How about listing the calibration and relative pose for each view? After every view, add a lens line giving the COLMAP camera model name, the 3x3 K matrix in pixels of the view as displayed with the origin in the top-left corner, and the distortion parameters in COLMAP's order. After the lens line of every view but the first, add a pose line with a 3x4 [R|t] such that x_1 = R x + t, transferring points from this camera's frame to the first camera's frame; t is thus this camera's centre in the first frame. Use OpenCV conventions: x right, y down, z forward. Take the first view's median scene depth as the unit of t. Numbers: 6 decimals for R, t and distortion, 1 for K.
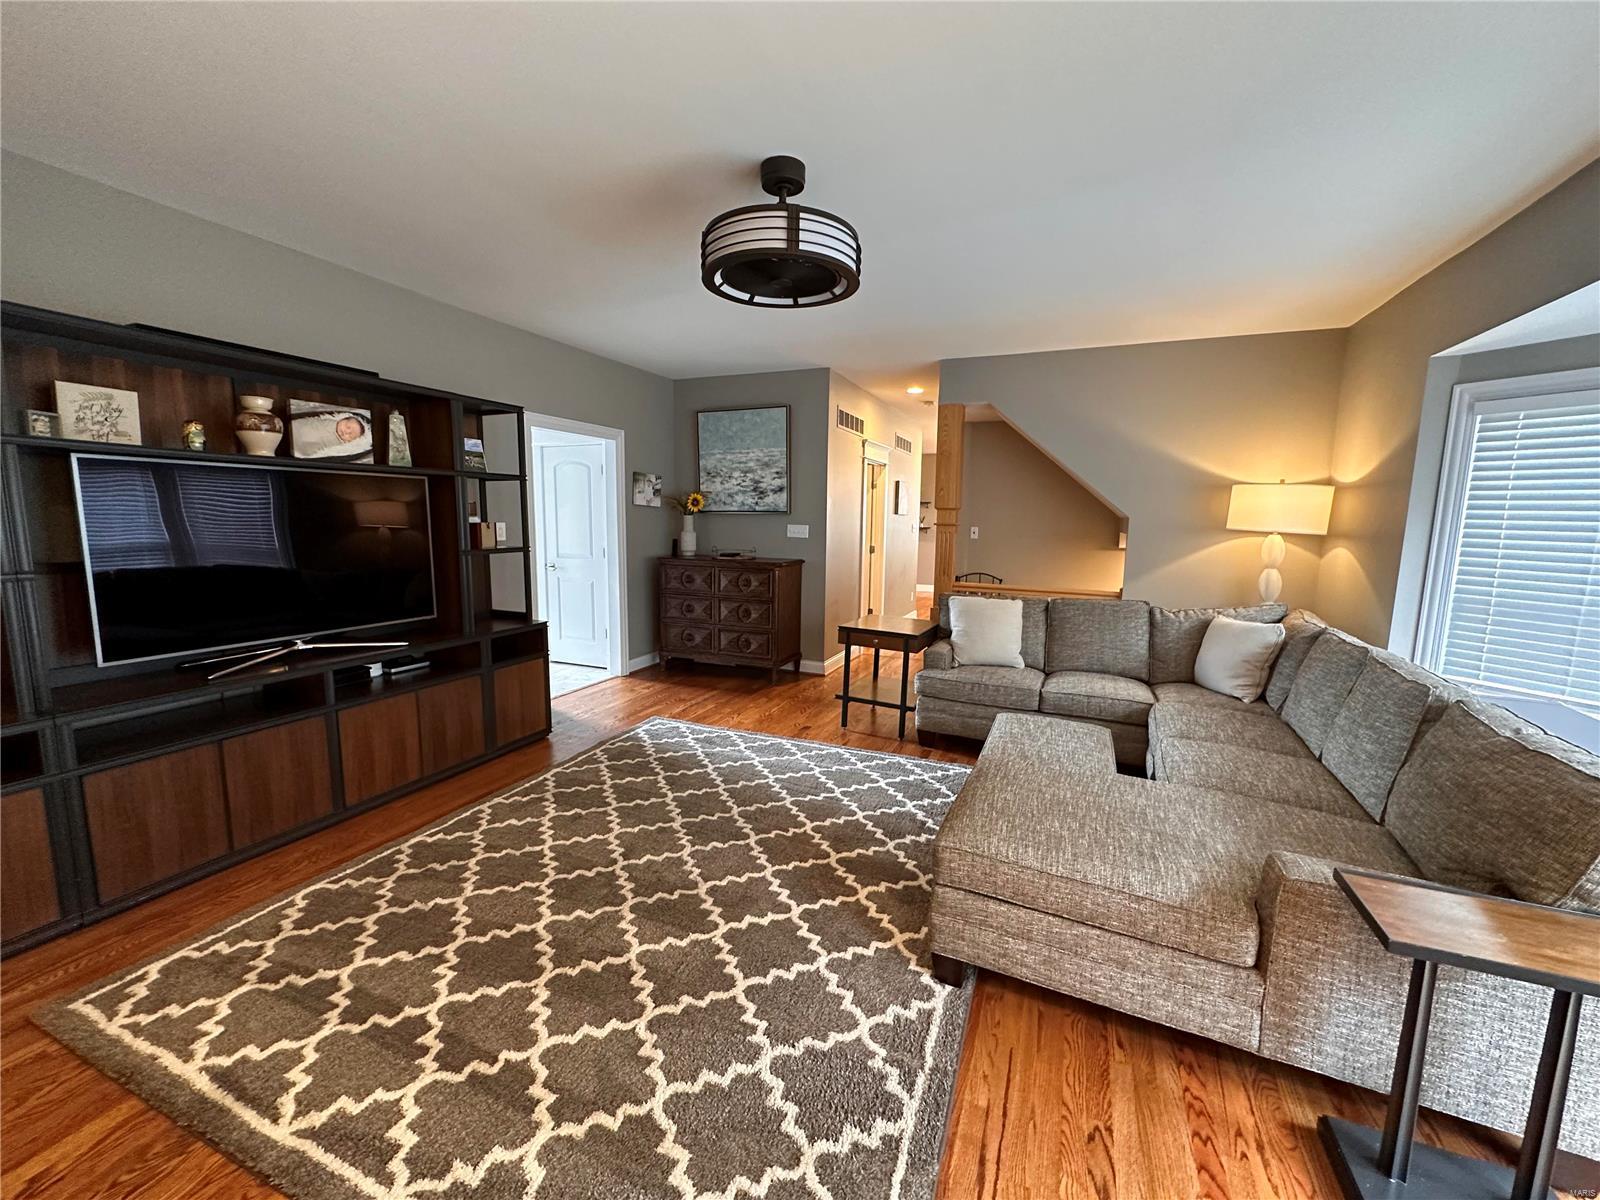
lens RADIAL K [[638.5, 0, 799.6], [0, 638.5, 601.3], [0, 0, 1]] dist [-0.003416, -0.000001]
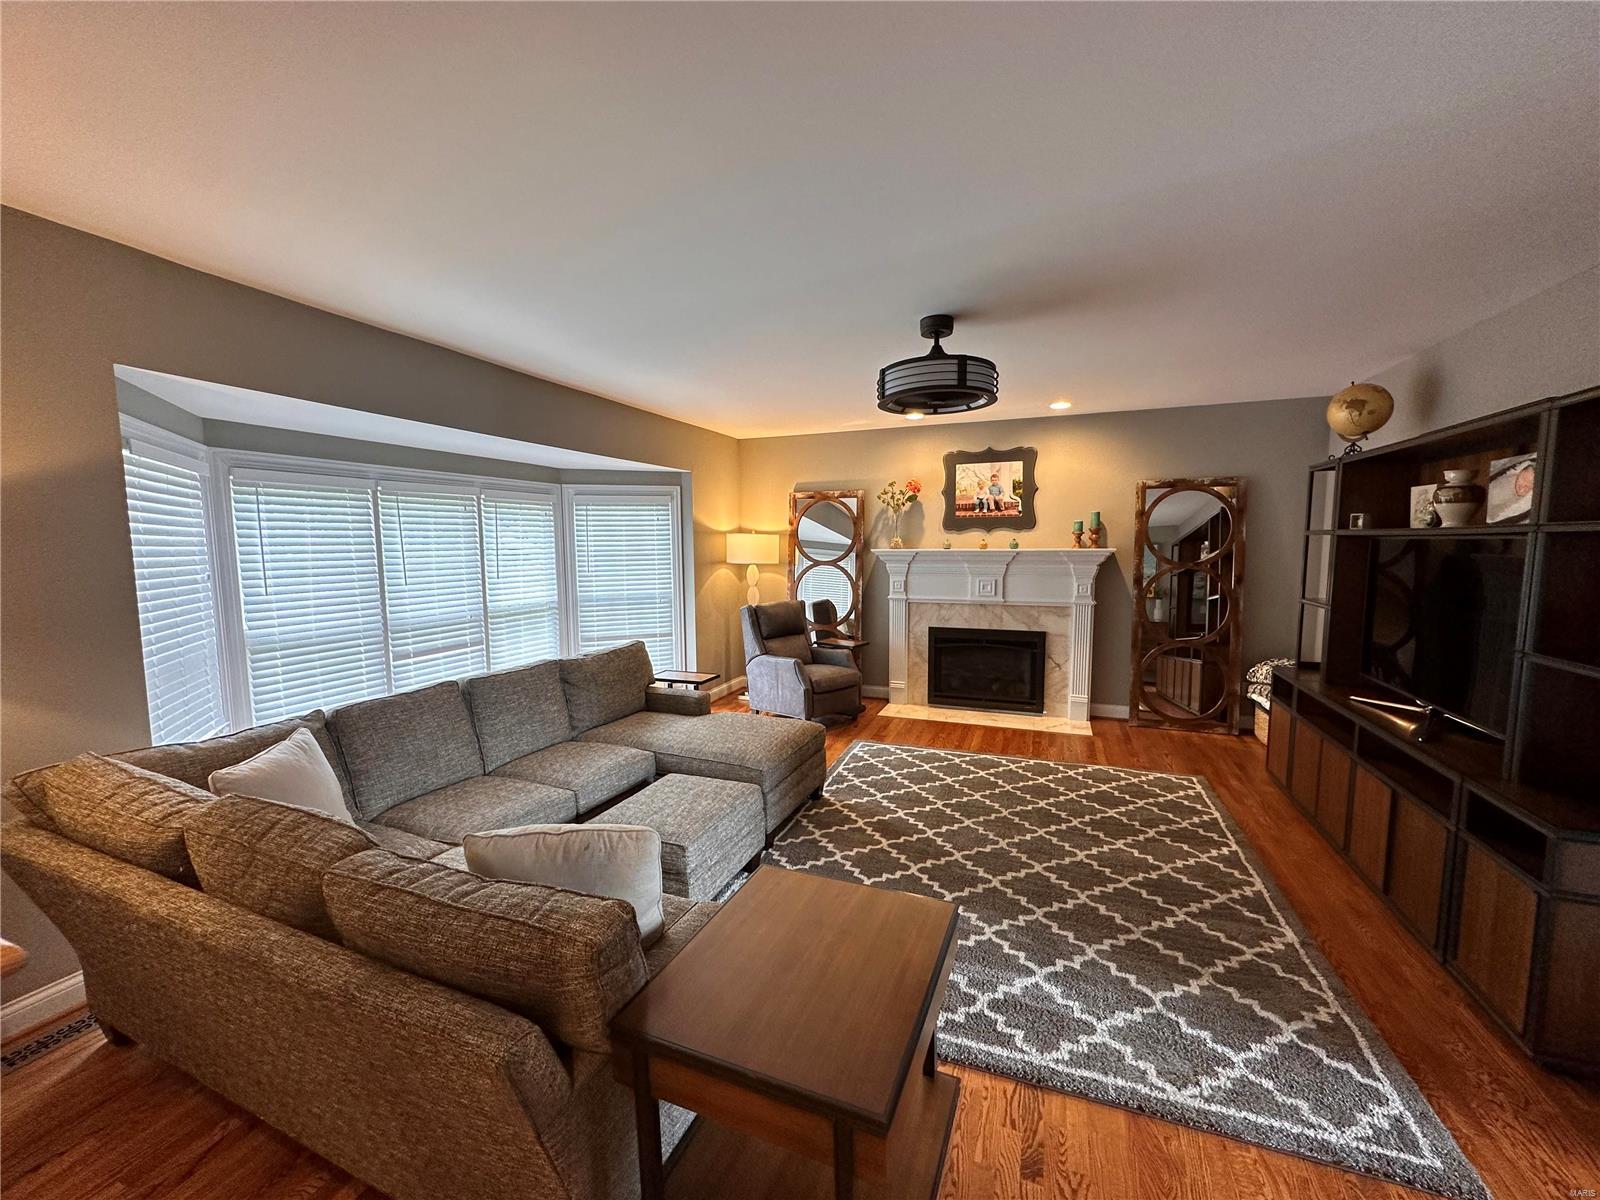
lens RADIAL K [[638.5, 0, 795.9], [0, 638.5, 600.4], [0, 0, 1]] dist [-0.003416, -0.000001]
pose [[-0.999549, -0.006386, -0.029333, 0.315163], [-0.012828, 0.974272, 0.225010, -0.407427], [0.027142, 0.225285, -0.973915, 2.486072]]
